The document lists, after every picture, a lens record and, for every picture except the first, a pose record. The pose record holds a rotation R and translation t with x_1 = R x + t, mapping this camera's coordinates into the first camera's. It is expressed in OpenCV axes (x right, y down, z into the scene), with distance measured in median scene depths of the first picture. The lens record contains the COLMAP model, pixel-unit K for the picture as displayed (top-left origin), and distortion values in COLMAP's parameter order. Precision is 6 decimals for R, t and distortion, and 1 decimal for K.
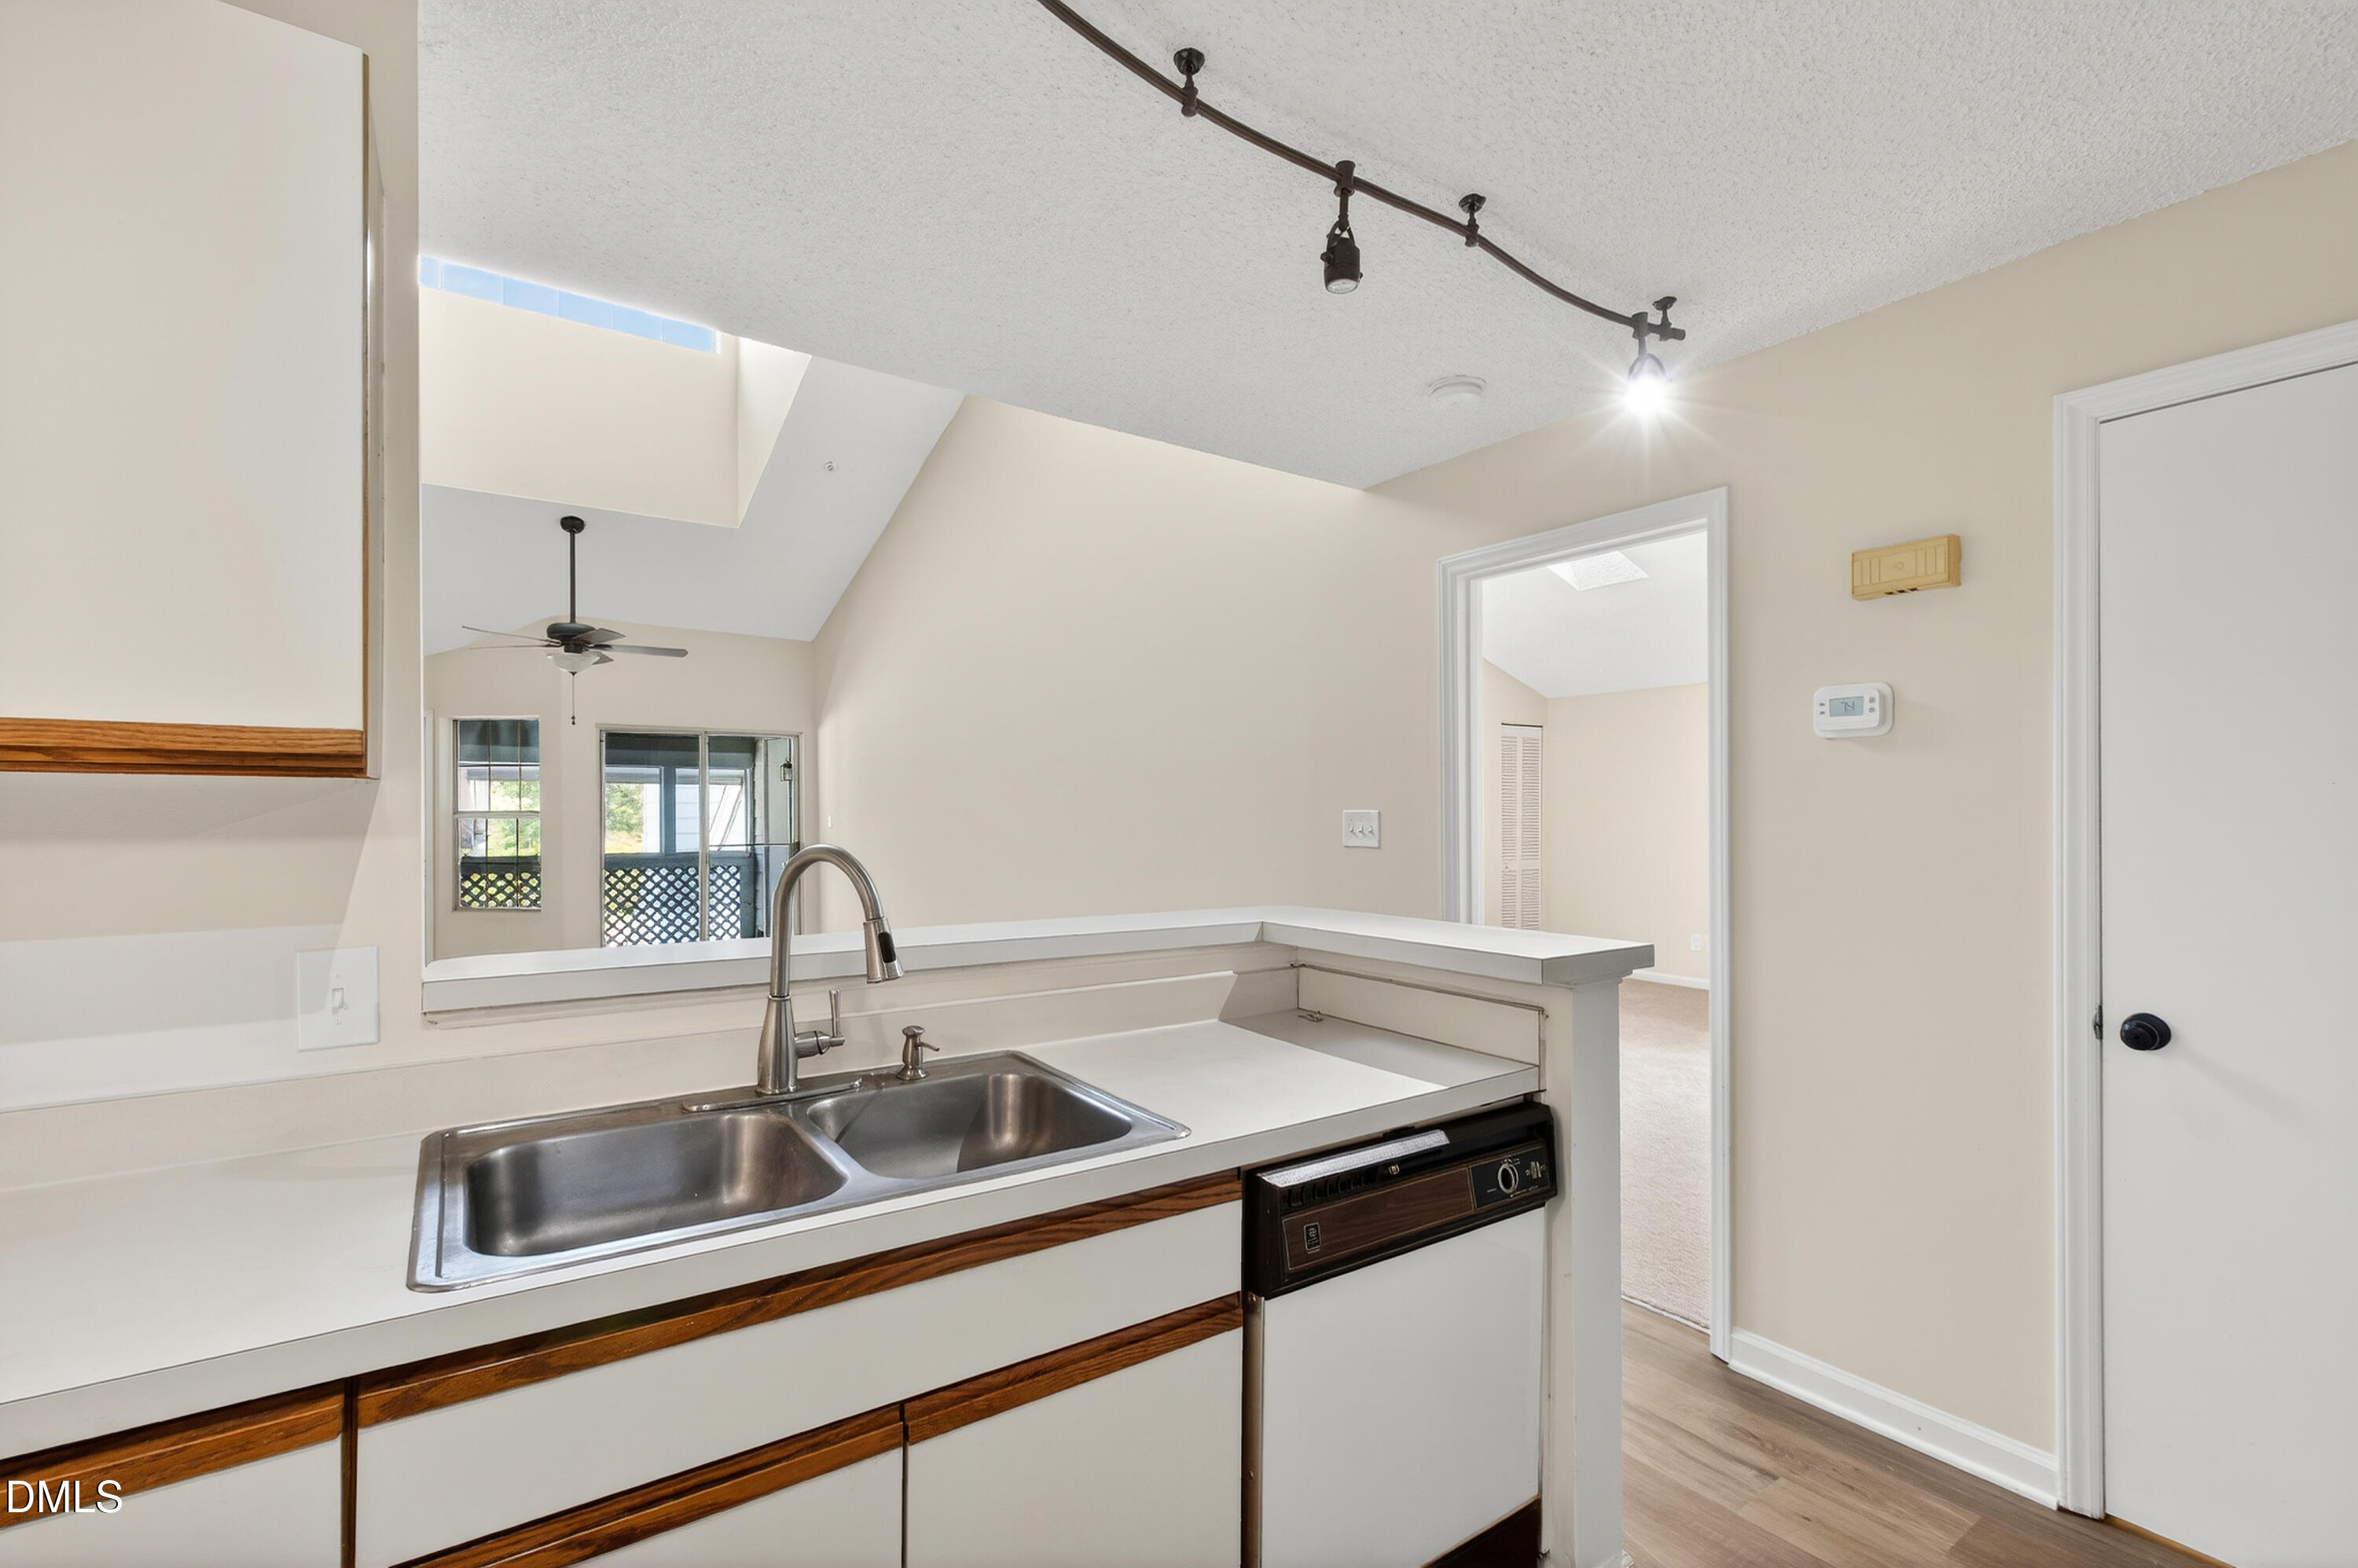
lens RADIAL K [[1040.5, 0, 1195.3], [0, 1040.5, 813.5], [0, 0, 1]] dist [0.012022, -0.000307]
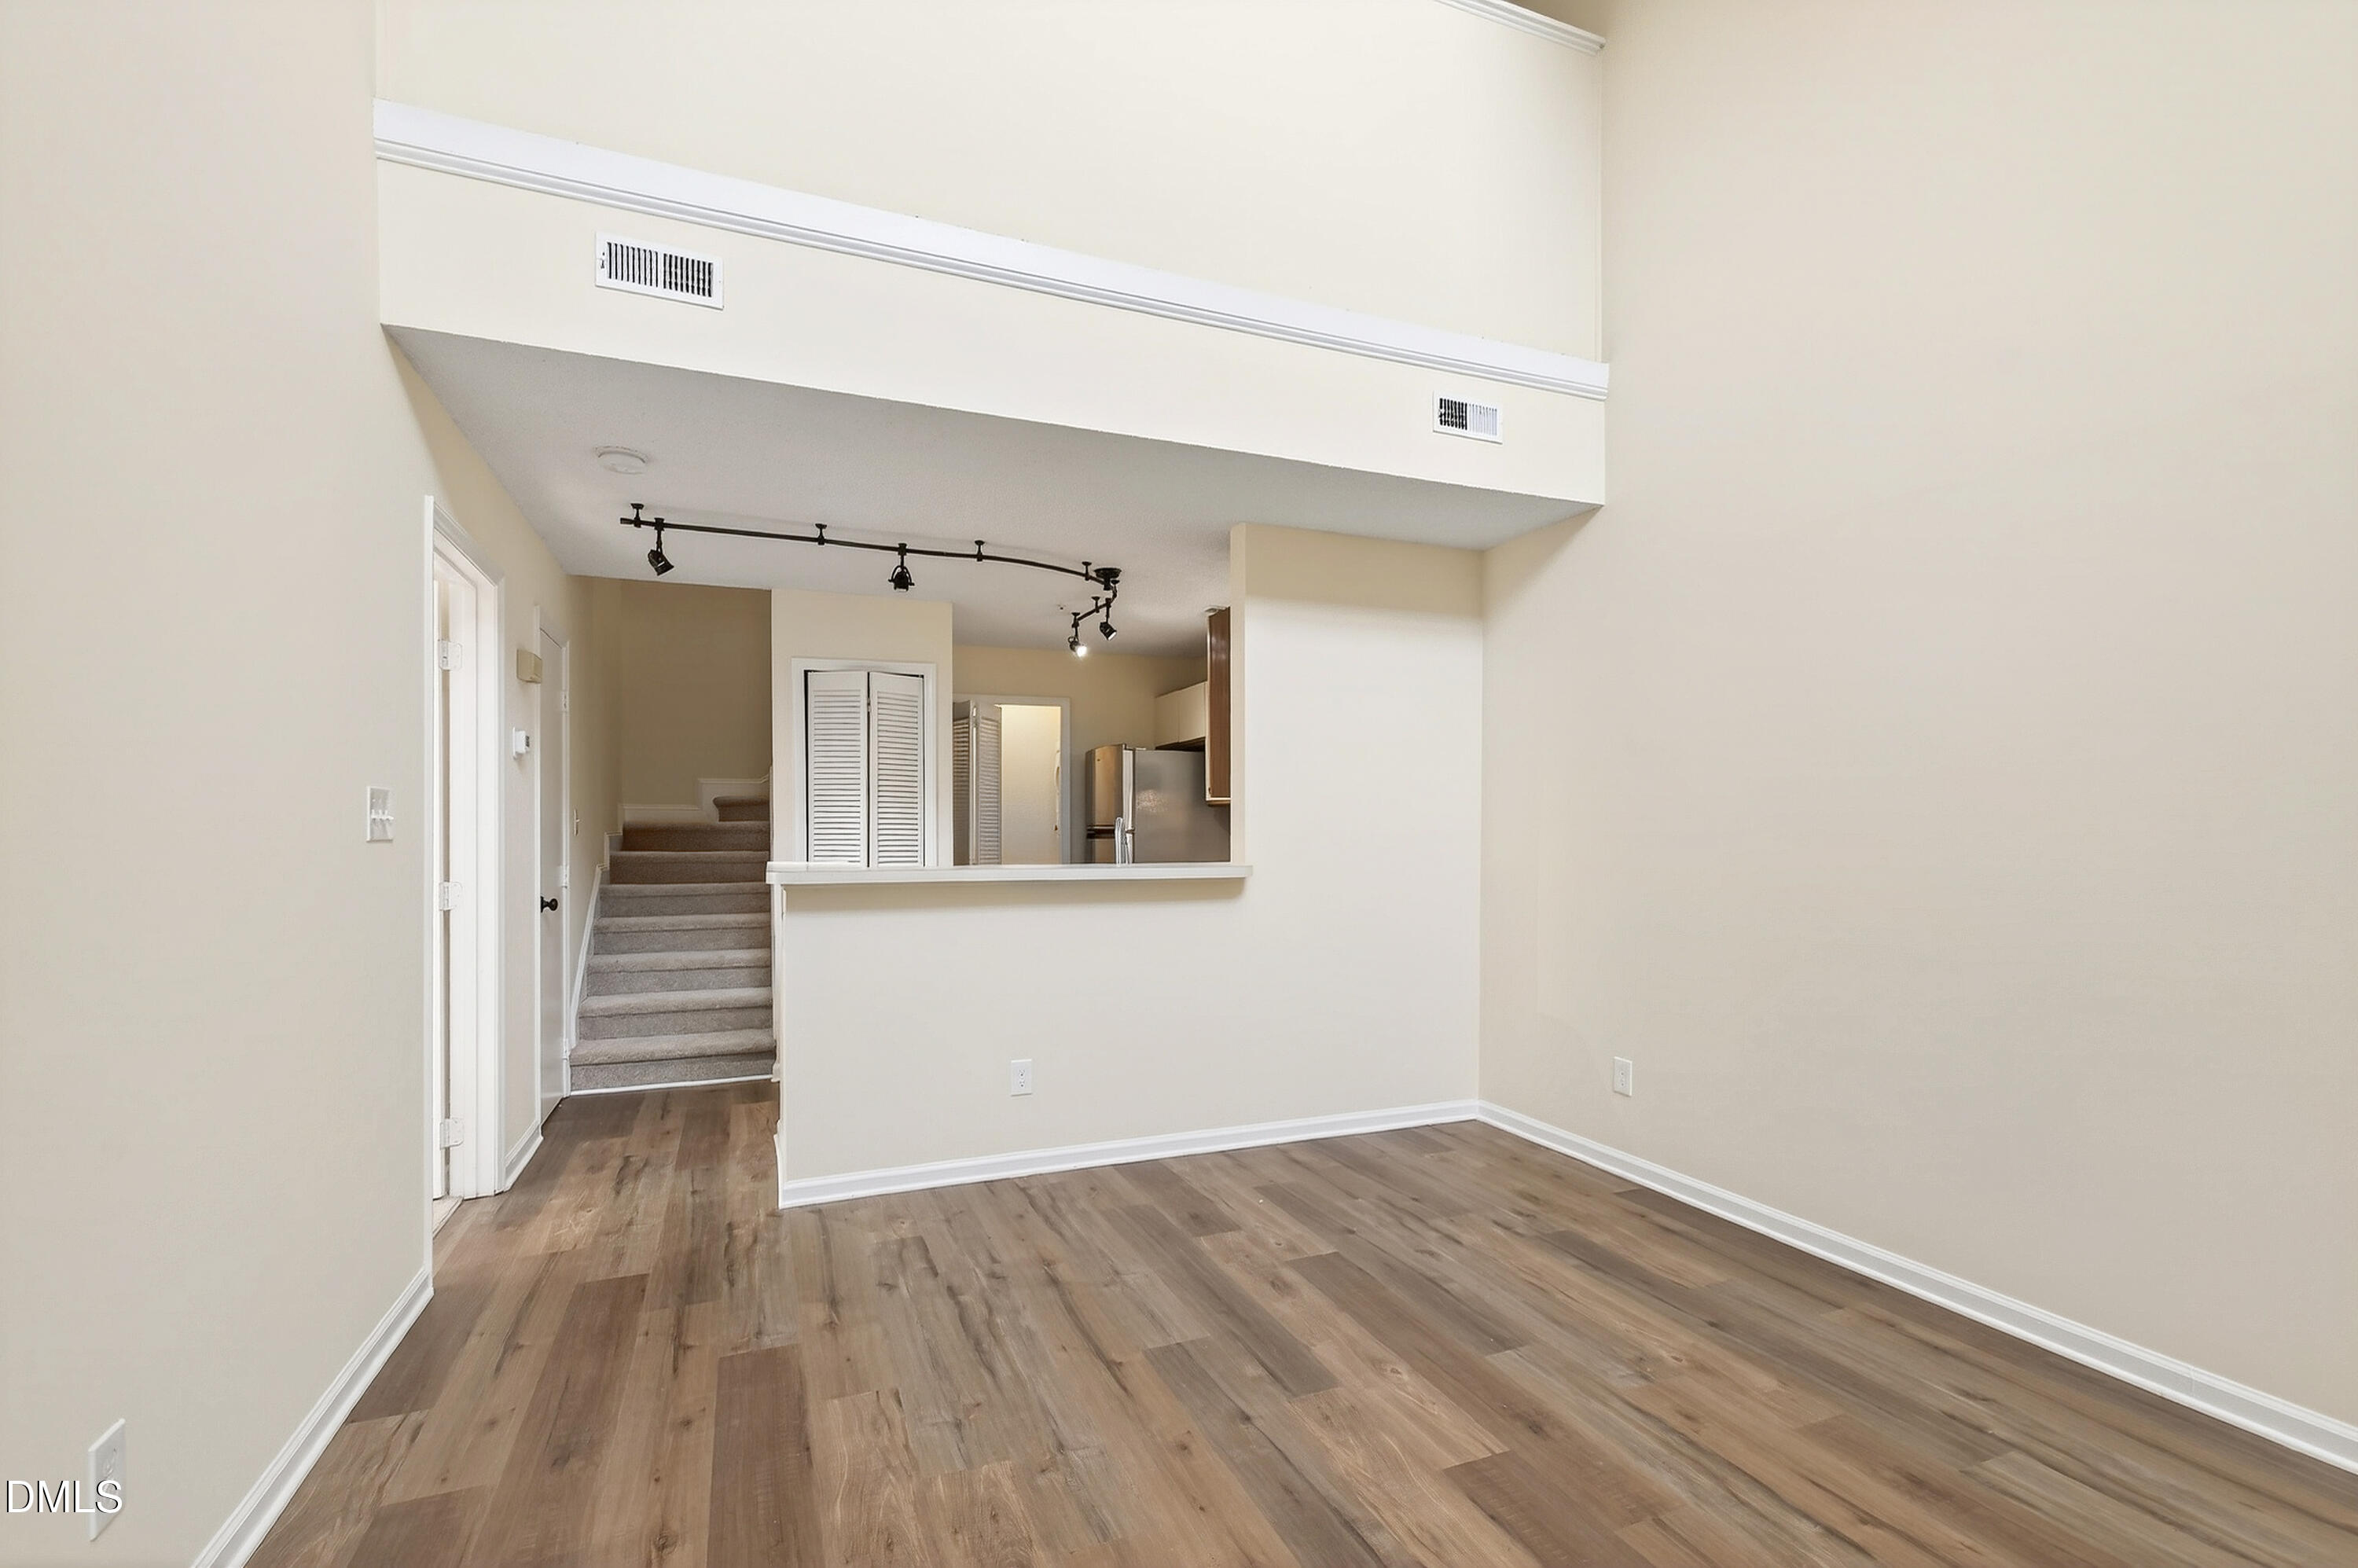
lens RADIAL K [[1053.0, 0, 1190.3], [0, 1053.0, 848.2], [0, 0, 1]] dist [0.017249, -0.000130]
pose [[-0.973839, -0.004066, 0.227203, -0.242403], [0.000054, 0.999836, 0.018123, 0.011583], [-0.227239, 0.017661, -0.973679, 0.731957]]
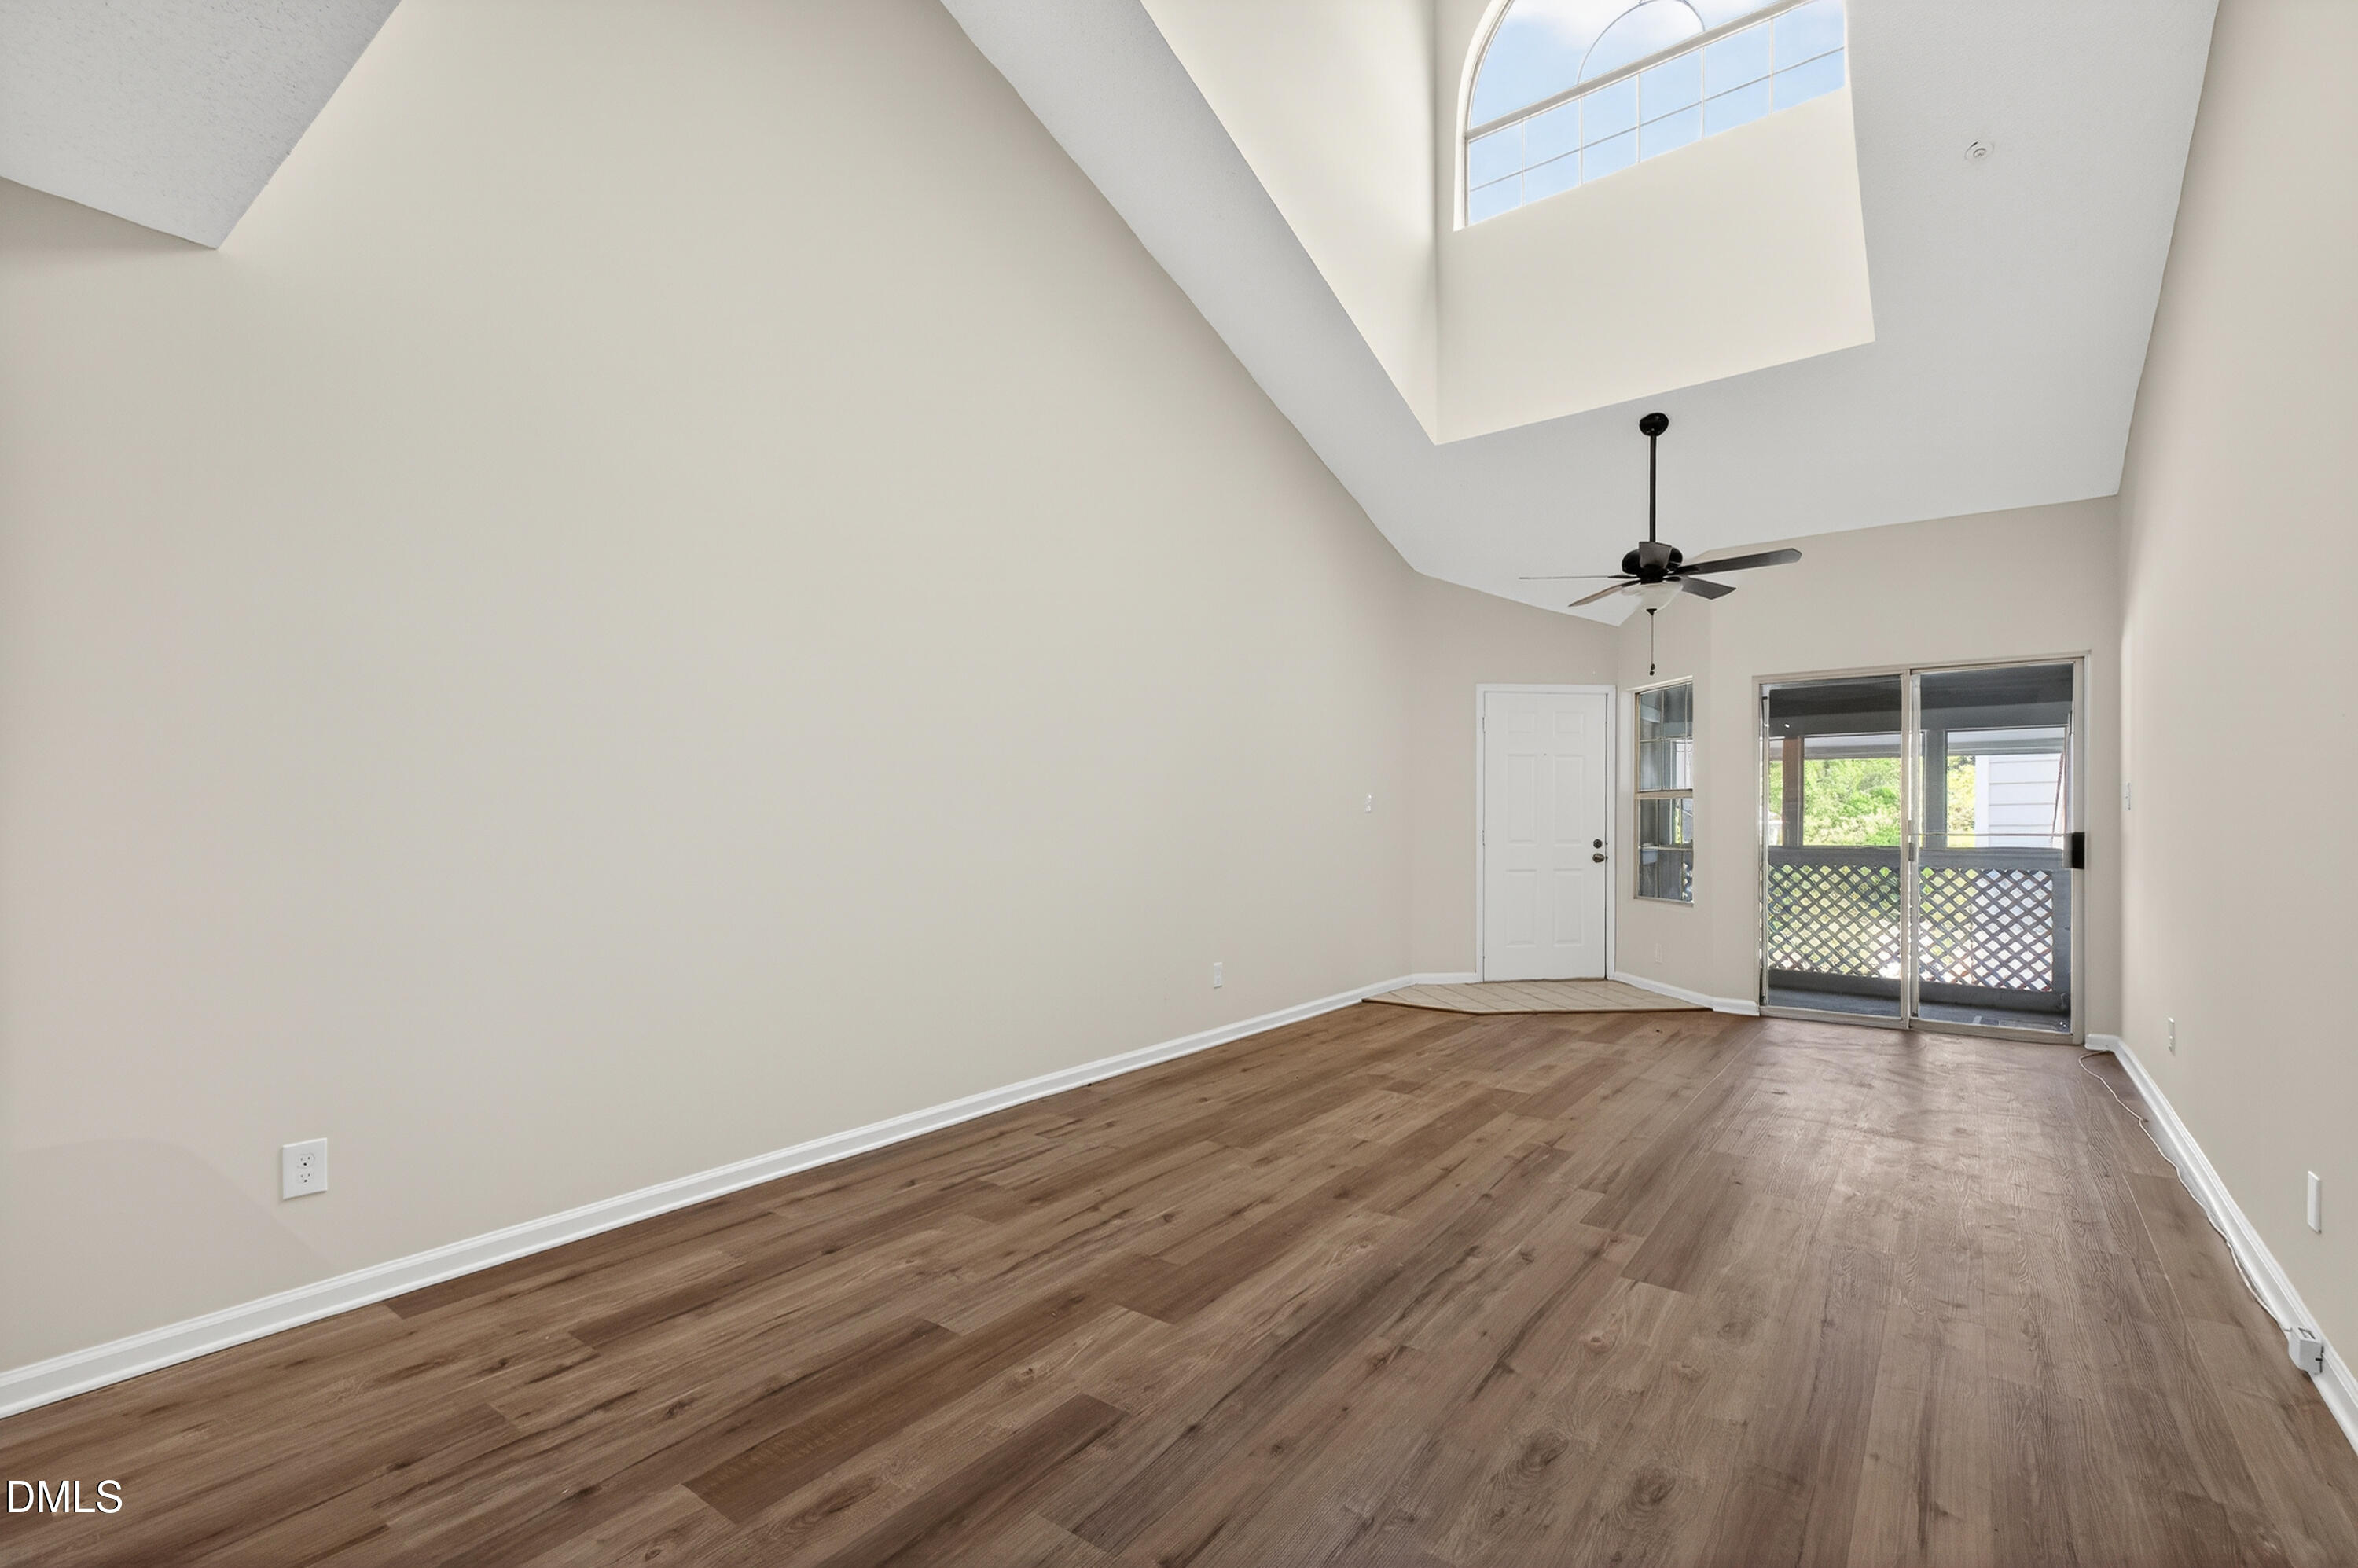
lens RADIAL K [[1044.7, 0, 1183.8], [0, 1044.7, 837.7], [0, 0, 1]] dist [0.019990, -0.000282]
pose [[0.302696, 0.020146, -0.952874, 0.061043], [-0.000318, 0.999779, 0.021037, 0.020281], [0.953087, -0.006064, 0.302636, 0.359474]]
